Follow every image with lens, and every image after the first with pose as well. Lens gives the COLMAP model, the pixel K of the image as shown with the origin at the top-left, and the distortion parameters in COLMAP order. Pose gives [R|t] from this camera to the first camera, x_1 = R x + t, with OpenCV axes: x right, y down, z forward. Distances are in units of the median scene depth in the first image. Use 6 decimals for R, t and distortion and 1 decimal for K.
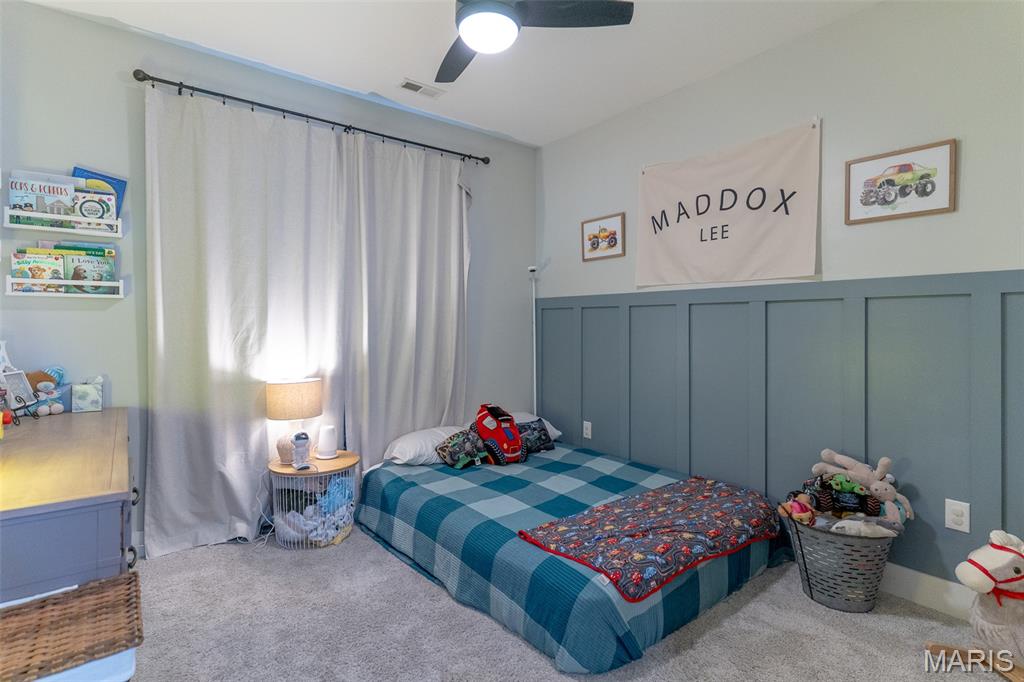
lens RADIAL K [[509.9, 0, 510.3], [0, 509.9, 333.5], [0, 0, 1]] dist [-0.000450, -0.001766]
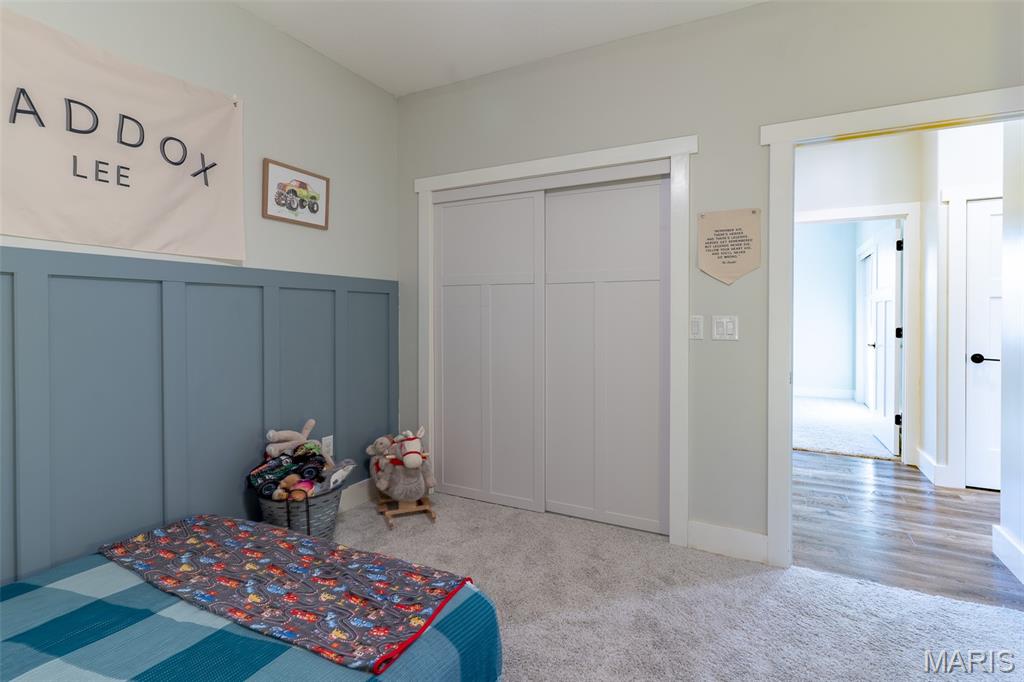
lens RADIAL K [[509.9, 0, 490.8], [0, 509.9, 321.4], [0, 0, 1]] dist [-0.000450, -0.001766]
pose [[-0.413823, -0.019416, 0.910150, -0.497631], [0.009781, 0.999620, 0.025772, -0.018275], [-0.910305, 0.019567, -0.413476, 0.991276]]
